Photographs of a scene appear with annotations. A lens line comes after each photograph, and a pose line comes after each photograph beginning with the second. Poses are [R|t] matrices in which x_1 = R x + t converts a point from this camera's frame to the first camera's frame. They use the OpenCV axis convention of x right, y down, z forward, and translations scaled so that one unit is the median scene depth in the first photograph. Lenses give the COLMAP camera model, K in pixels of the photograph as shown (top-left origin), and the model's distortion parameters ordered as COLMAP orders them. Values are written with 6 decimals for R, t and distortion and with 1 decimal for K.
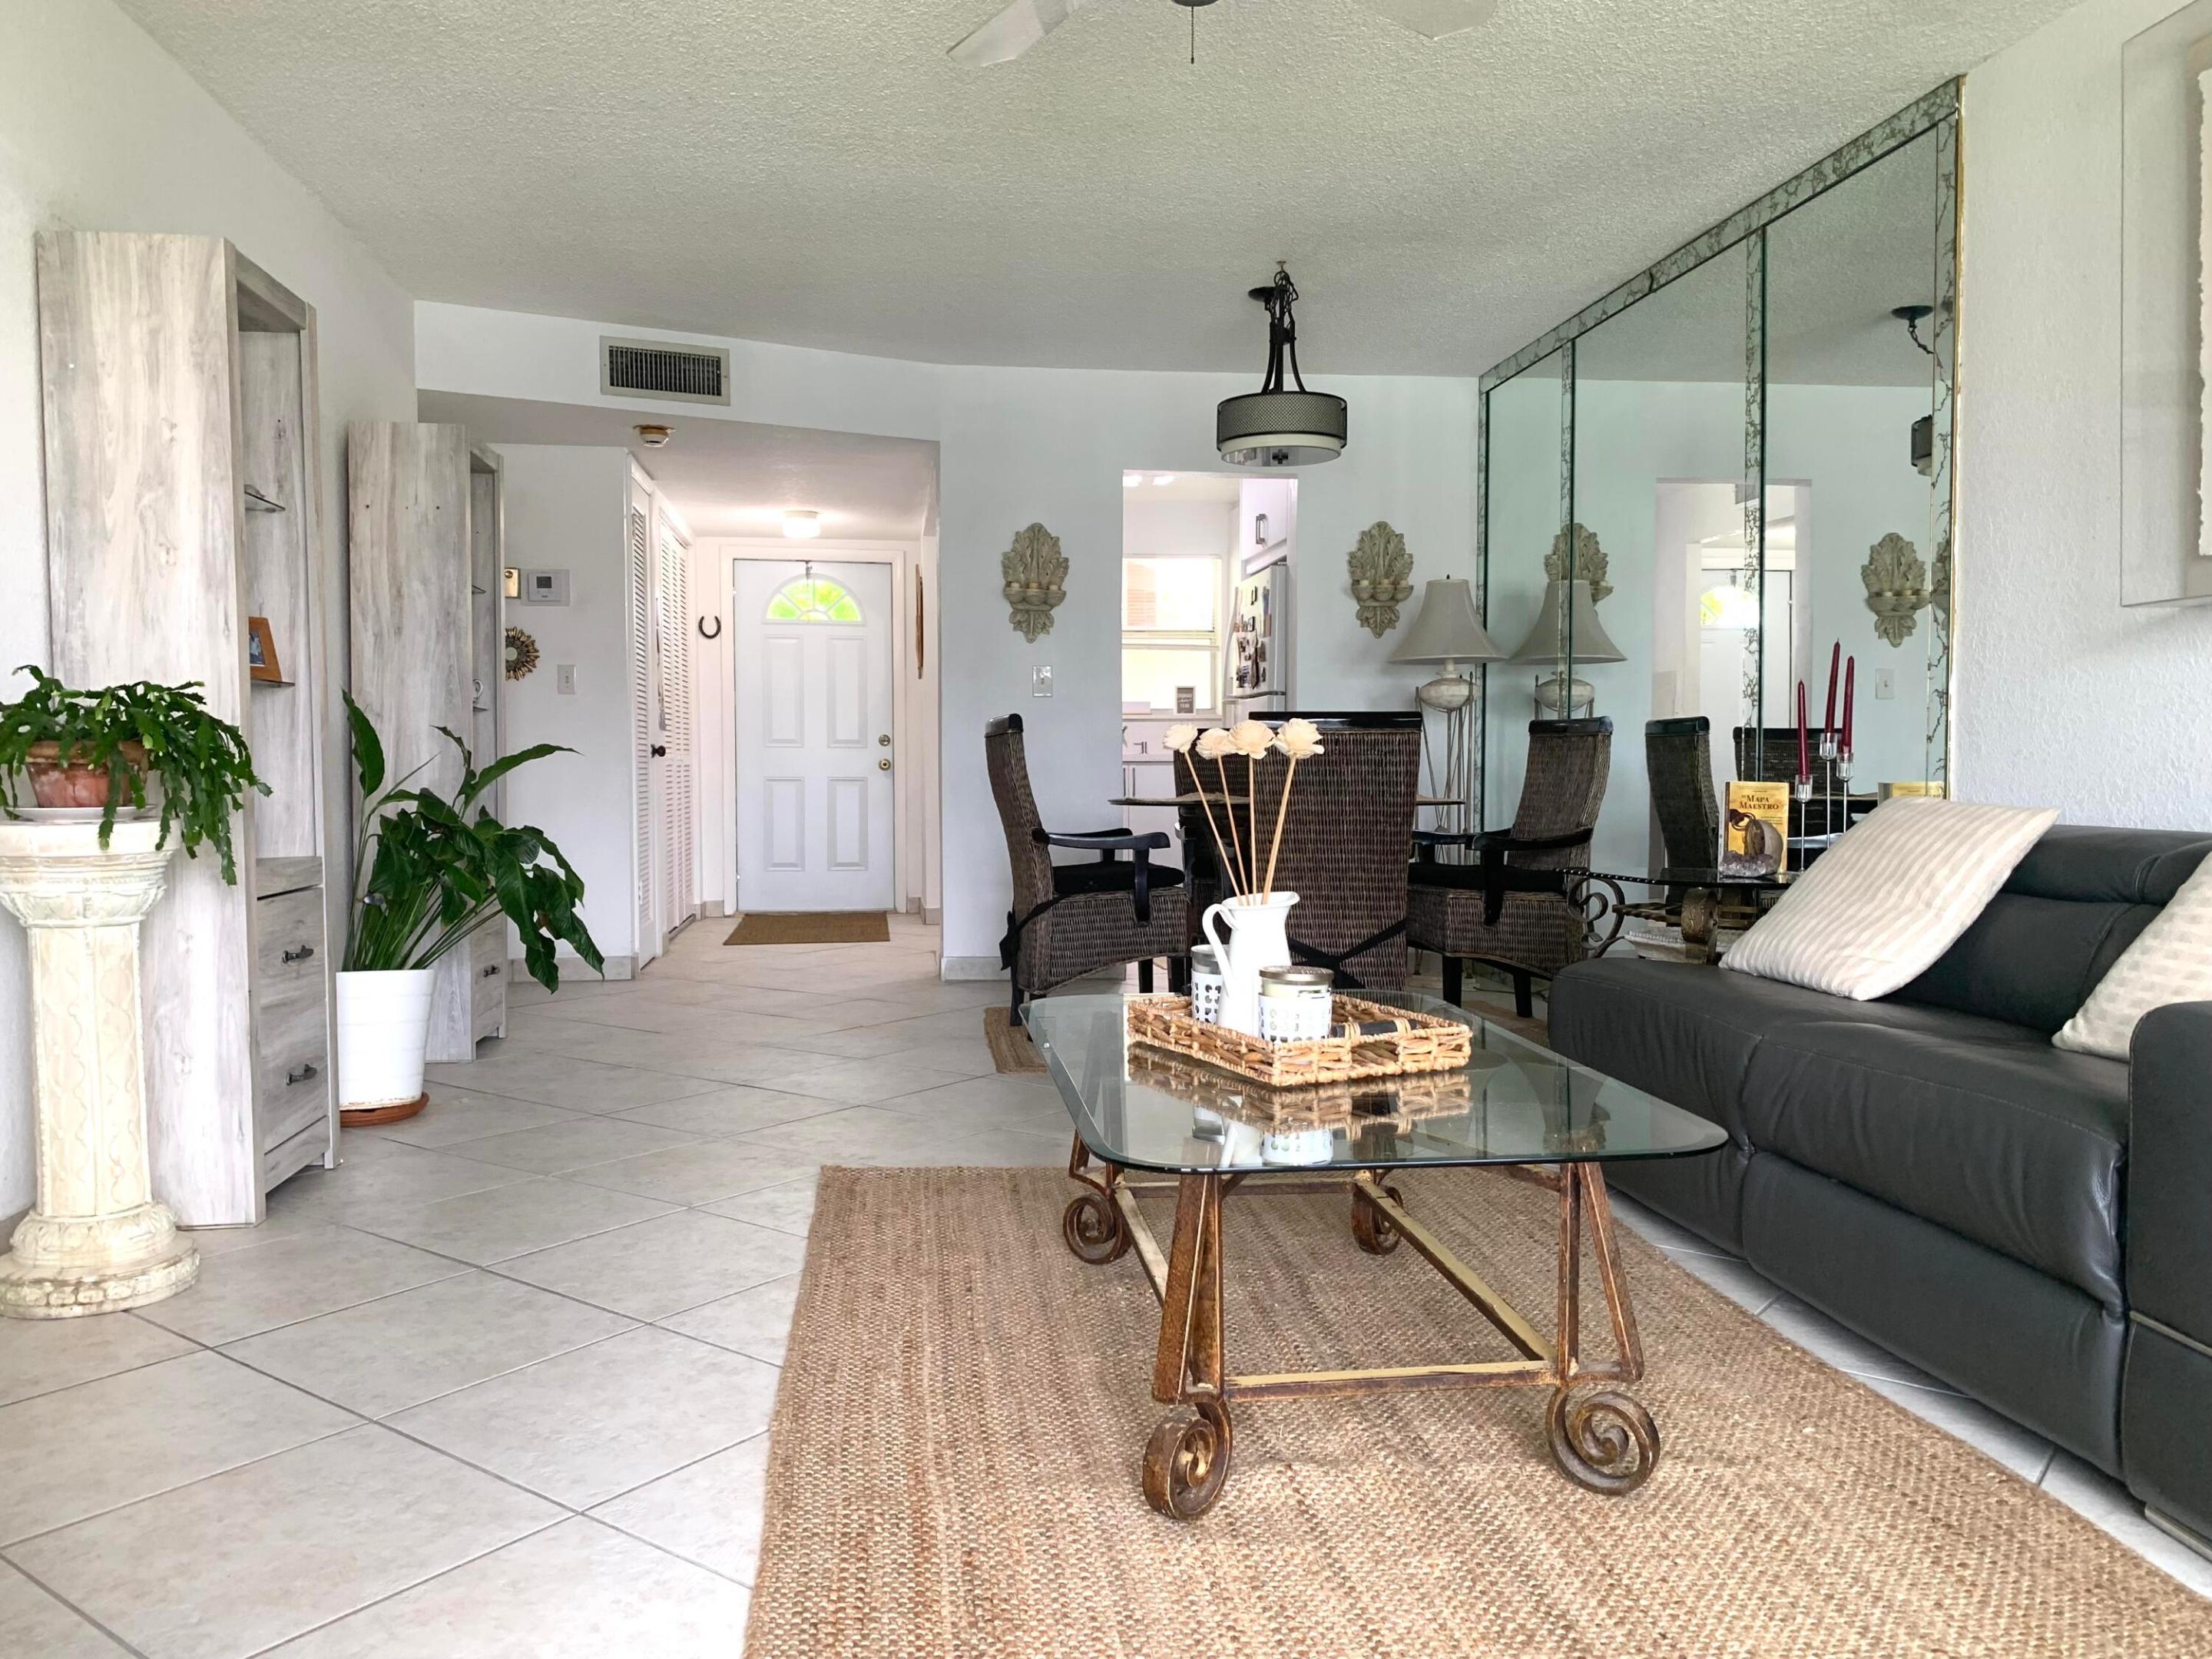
lens RADIAL K [[1682.9, 0, 1091.5], [0, 1682.9, 832.6], [0, 0, 1]] dist [0.031386, -0.017123]
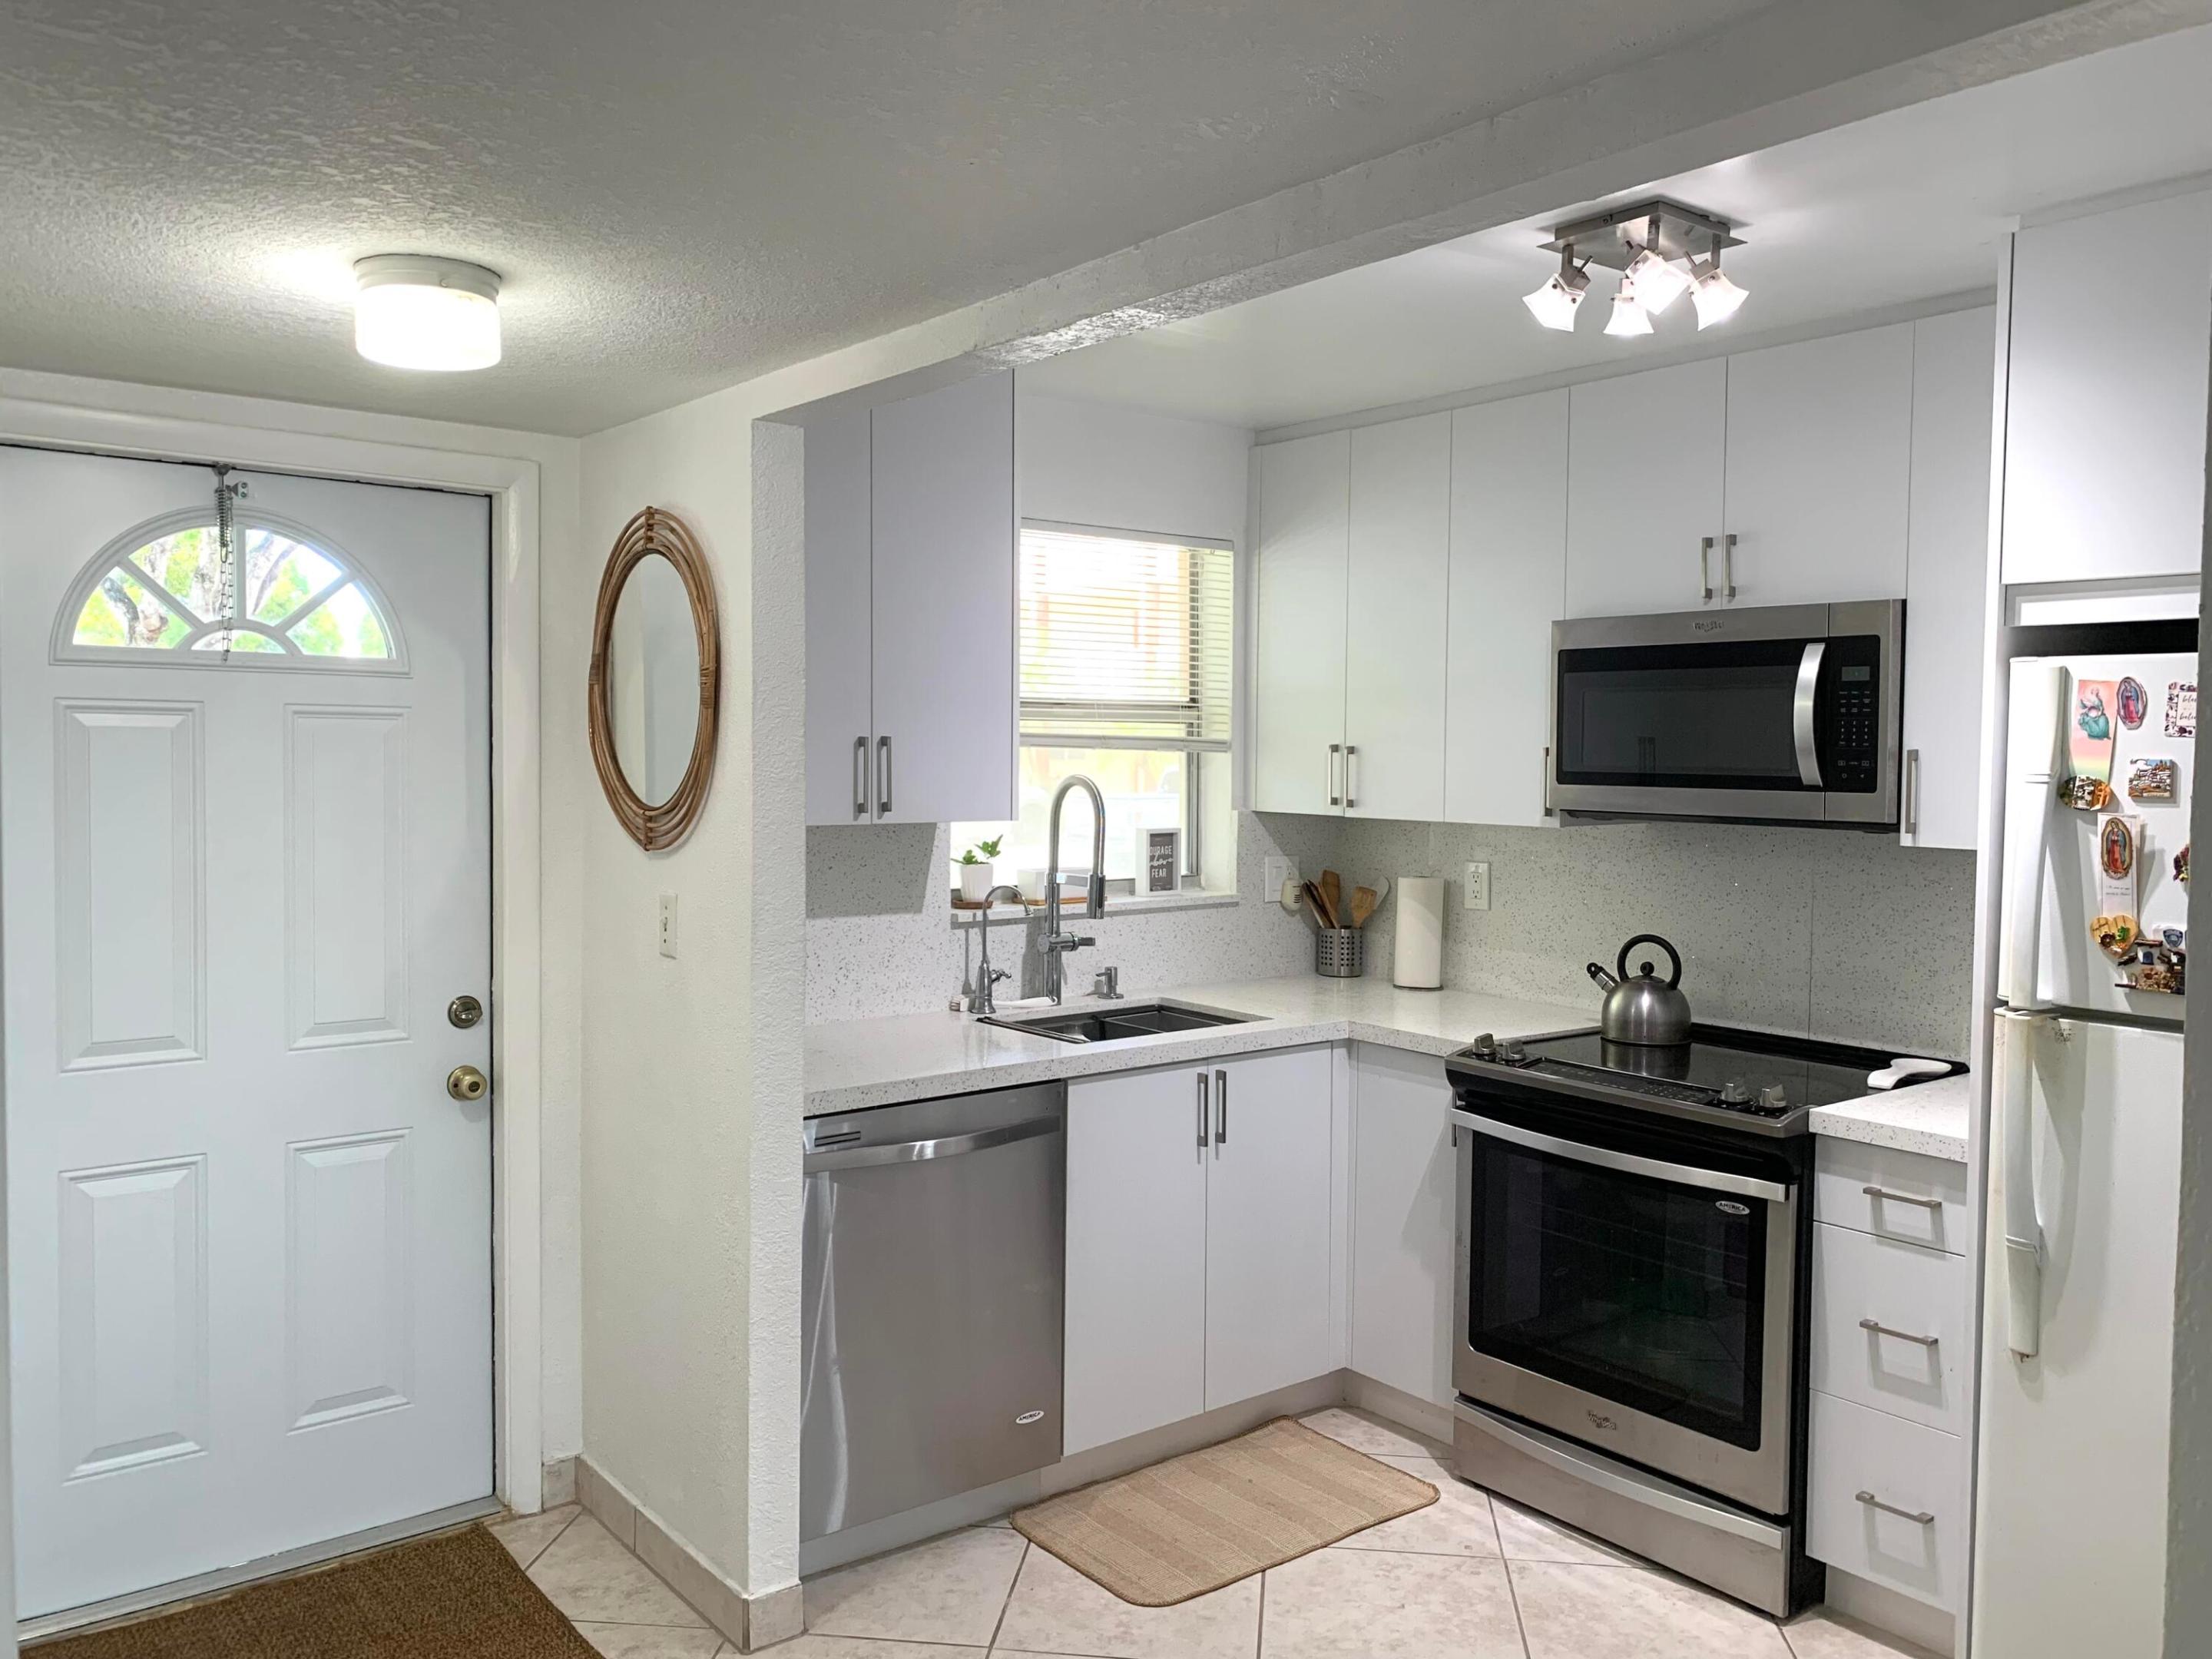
lens RADIAL K [[1679.8, 0, 1108.5], [0, 1679.8, 809.7], [0, 0, 1]] dist [0.072137, -0.116738]
pose [[0.847326, -0.010771, 0.530964, -0.554928], [0.015628, 0.999867, -0.004656, -0.263365], [-0.530843, 0.012243, 0.847382, 1.825902]]
